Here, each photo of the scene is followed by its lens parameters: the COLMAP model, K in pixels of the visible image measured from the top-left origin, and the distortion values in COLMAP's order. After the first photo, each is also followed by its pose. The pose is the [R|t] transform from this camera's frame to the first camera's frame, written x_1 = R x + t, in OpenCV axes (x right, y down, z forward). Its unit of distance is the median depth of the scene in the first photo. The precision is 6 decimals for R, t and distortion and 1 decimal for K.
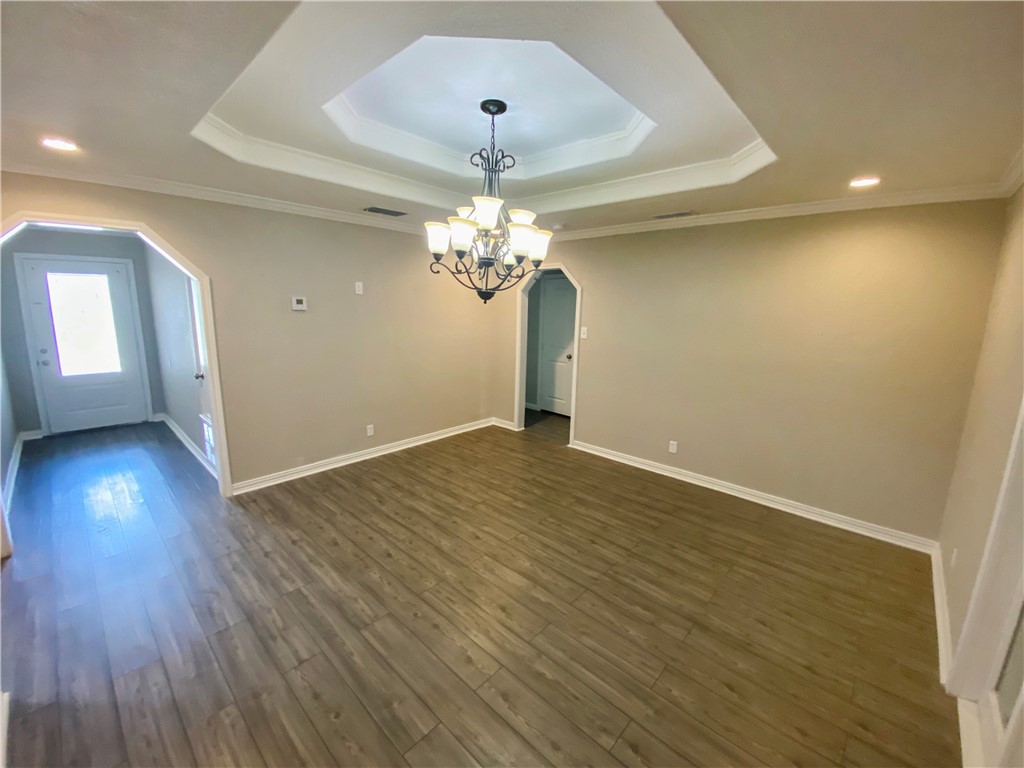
lens RADIAL K [[416.9, 0, 509.8], [0, 416.9, 385.4], [0, 0, 1]] dist [0.033108, -0.023723]
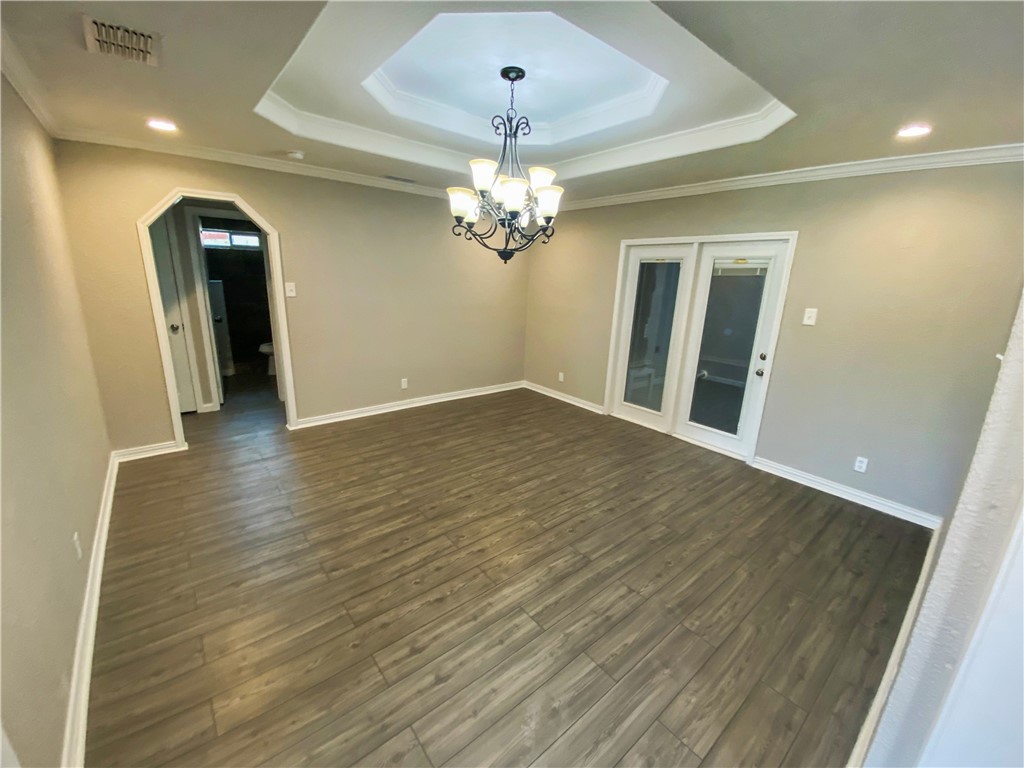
lens RADIAL K [[410.4, 0, 509.8], [0, 410.4, 384.3], [0, 0, 1]] dist [0.027839, -0.026131]
pose [[0.136982, -0.272384, 0.952388, -1.032318], [0.162634, 0.954588, 0.249621, -0.144635], [-0.977132, 0.120698, 0.175060, 0.755518]]
